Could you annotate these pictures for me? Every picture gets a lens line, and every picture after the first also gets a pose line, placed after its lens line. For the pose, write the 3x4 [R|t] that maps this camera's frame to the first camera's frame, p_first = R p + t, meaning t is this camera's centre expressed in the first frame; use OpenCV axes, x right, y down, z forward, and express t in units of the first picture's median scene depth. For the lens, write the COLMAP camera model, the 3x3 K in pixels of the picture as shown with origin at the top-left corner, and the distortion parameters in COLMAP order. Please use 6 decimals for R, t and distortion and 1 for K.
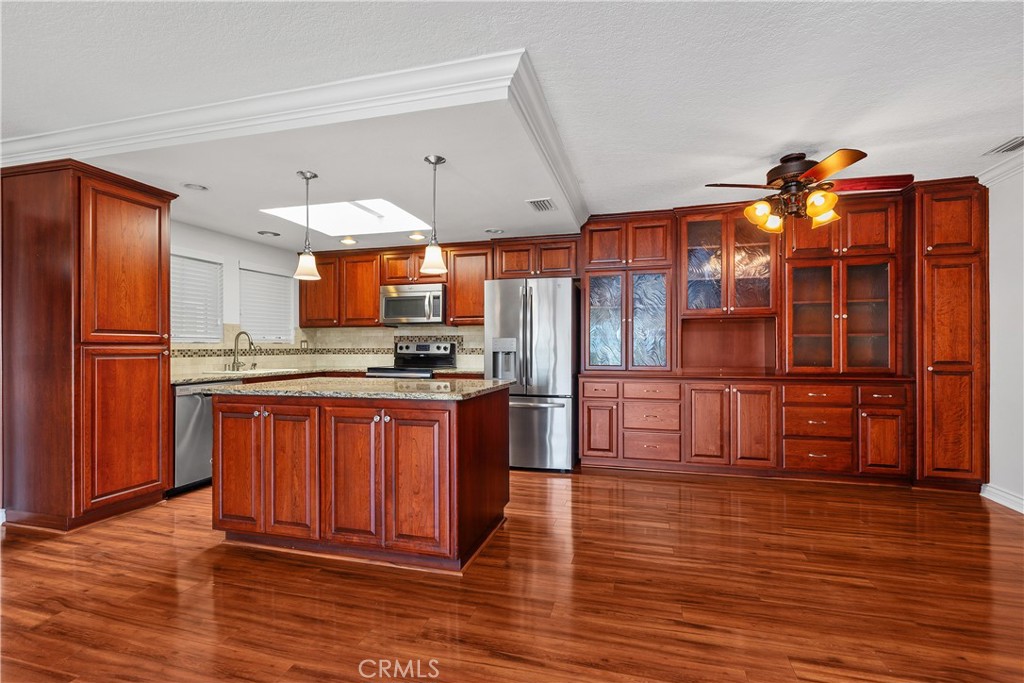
lens RADIAL K [[459.3, 0, 514.6], [0, 459.3, 344.7], [0, 0, 1]] dist [0.004992, -0.003223]
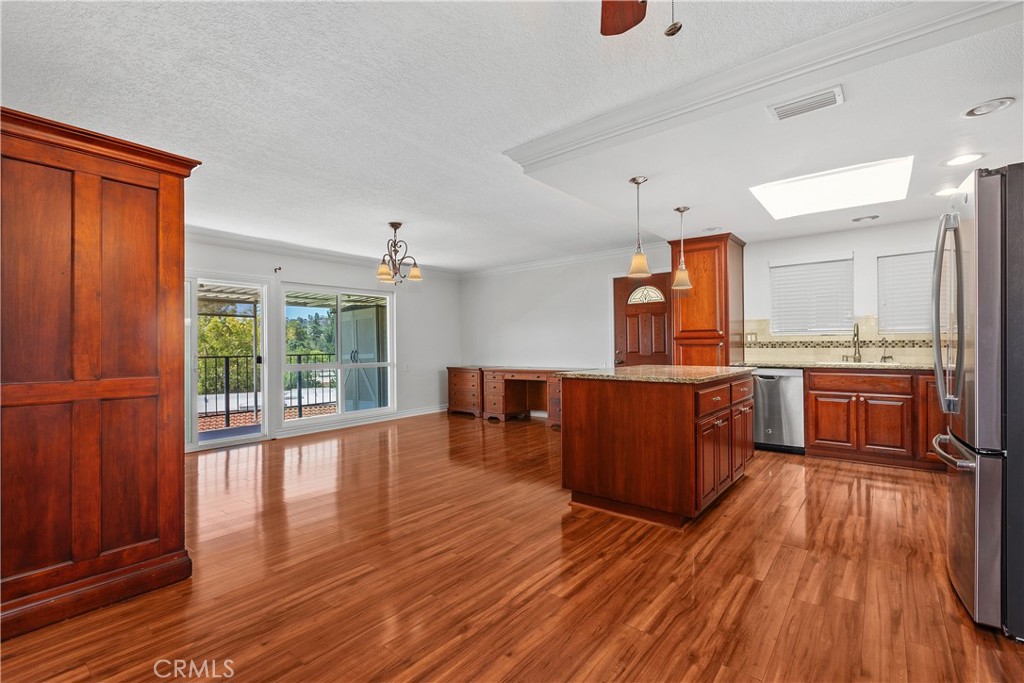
lens RADIAL K [[459.3, 0, 511.1], [0, 459.3, 344.7], [0, 0, 1]] dist [0.004992, -0.003223]
pose [[-0.399463, 0.006706, -0.916725, 0.714040], [0.013364, 0.999910, 0.001492, 0.007880], [0.916652, -0.011655, -0.399516, 0.811536]]
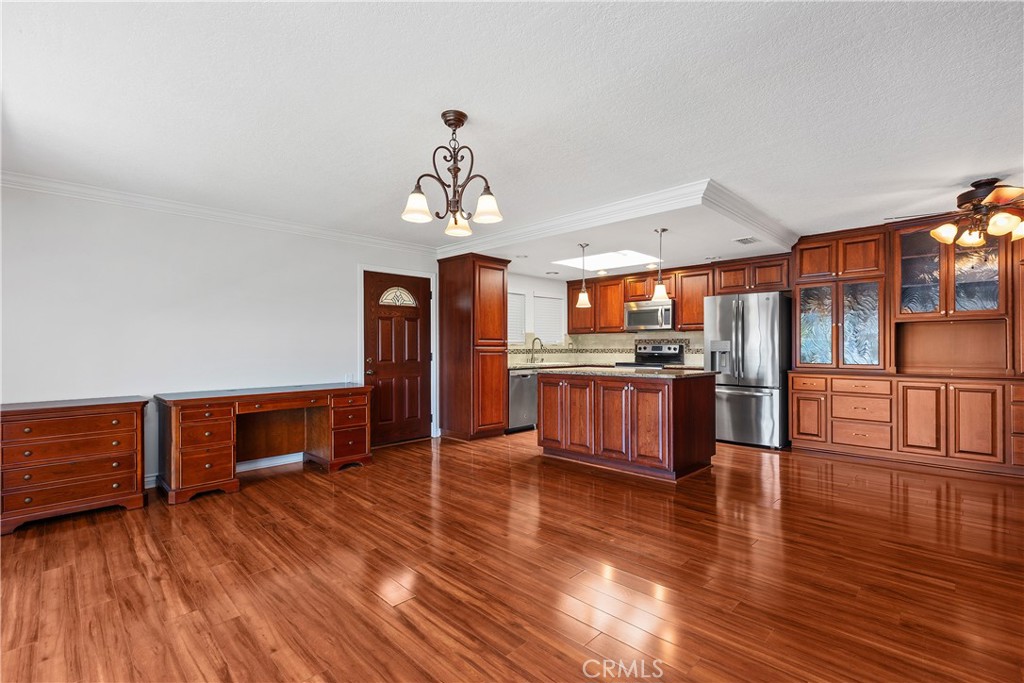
lens RADIAL K [[459.3, 0, 516.4], [0, 459.3, 346.8], [0, 0, 1]] dist [0.004992, -0.003223]
pose [[0.874724, -0.000930, -0.484621, 0.110715], [0.001762, 0.999998, 0.001260, -0.000375], [0.484619, -0.001956, 0.874723, -0.440846]]
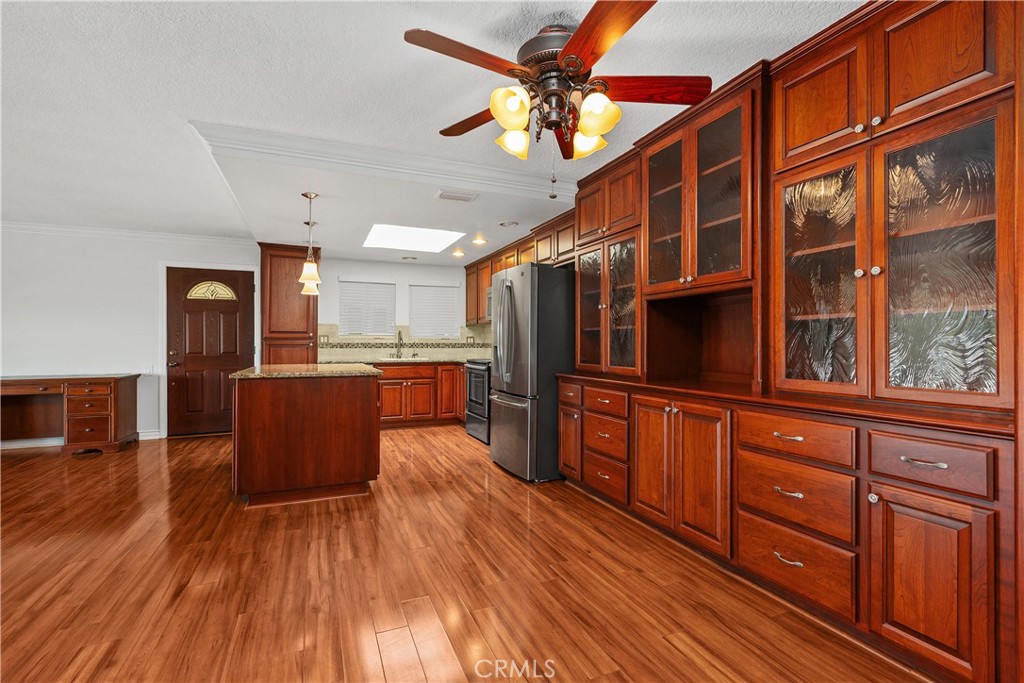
lens RADIAL K [[459.3, 0, 515.0], [0, 459.3, 345.3], [0, 0, 1]] dist [0.004992, -0.003223]
pose [[0.630002, 0.007103, -0.776561, 0.826204], [-0.000975, 0.999965, 0.008356, 0.004891], [0.776593, -0.004507, 0.629987, 0.442184]]
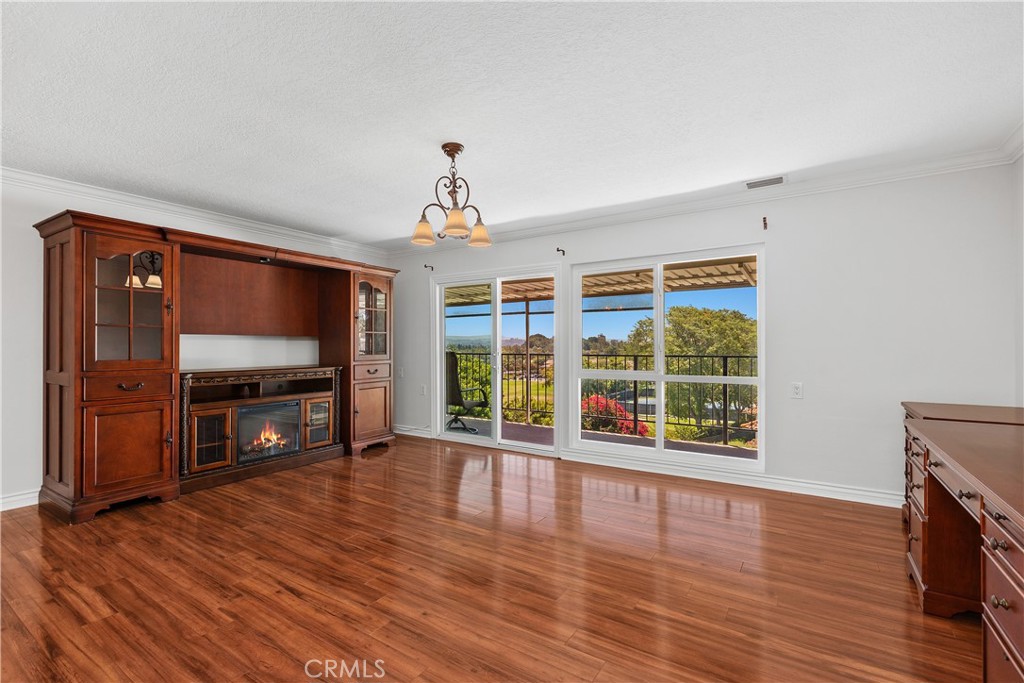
lens RADIAL K [[459.3, 0, 512.7], [0, 459.3, 344.1], [0, 0, 1]] dist [0.004992, -0.003223]
pose [[-0.951731, 0.008388, 0.306819, -0.568840], [0.008794, 0.999961, -0.000060, -0.001012], [-0.306808, 0.002641, -0.951768, 0.714790]]
